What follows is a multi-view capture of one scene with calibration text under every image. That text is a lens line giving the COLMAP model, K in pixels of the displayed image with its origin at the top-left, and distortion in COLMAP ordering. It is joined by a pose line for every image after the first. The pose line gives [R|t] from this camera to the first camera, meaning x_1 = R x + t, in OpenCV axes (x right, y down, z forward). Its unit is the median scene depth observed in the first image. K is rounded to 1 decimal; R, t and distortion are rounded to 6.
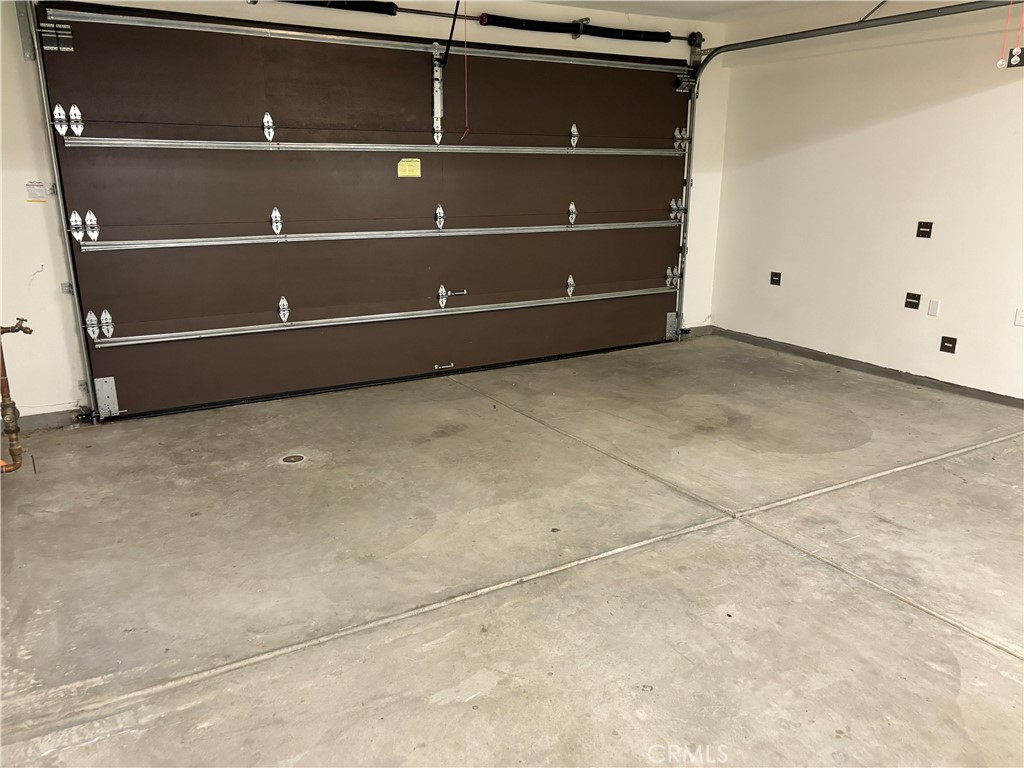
lens RADIAL K [[779.1, 0, 511.9], [0, 779.1, 383.8], [0, 0, 1]] dist [0.047982, -0.052971]
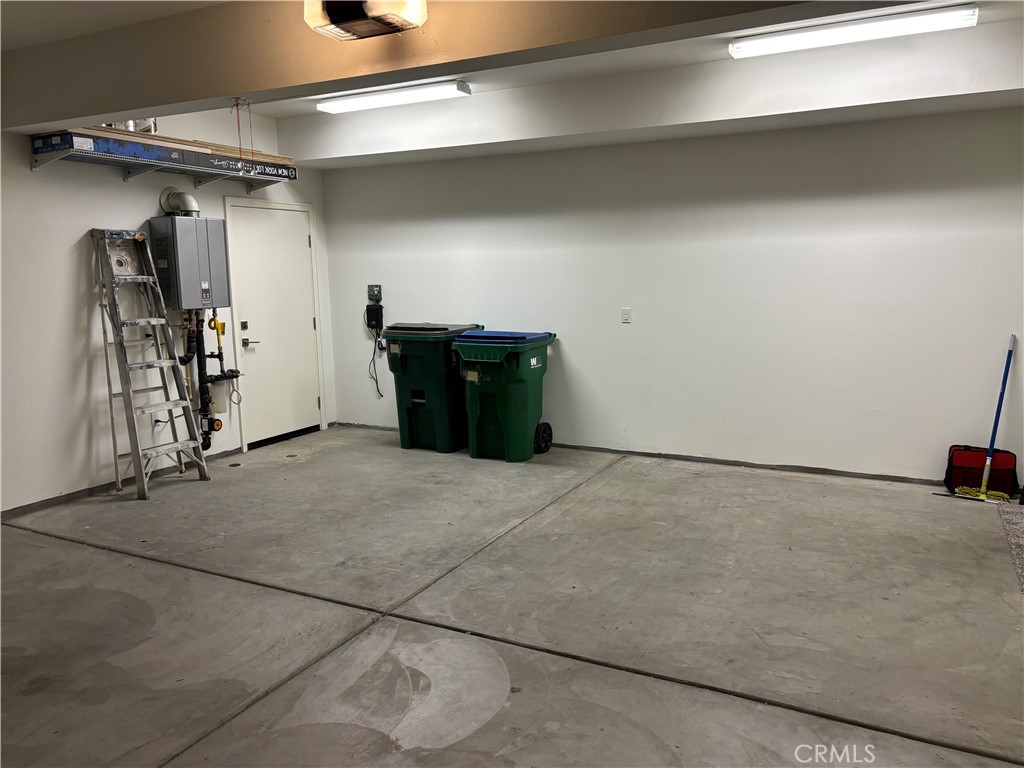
lens RADIAL K [[779.1, 0, 512.5], [0, 779.1, 383.6], [0, 0, 1]] dist [0.047982, -0.052971]
pose [[-0.532154, -0.117920, 0.838395, -0.642319], [0.240713, 0.928314, 0.283355, -0.367997], [-0.811708, 0.352601, -0.465621, 1.405613]]
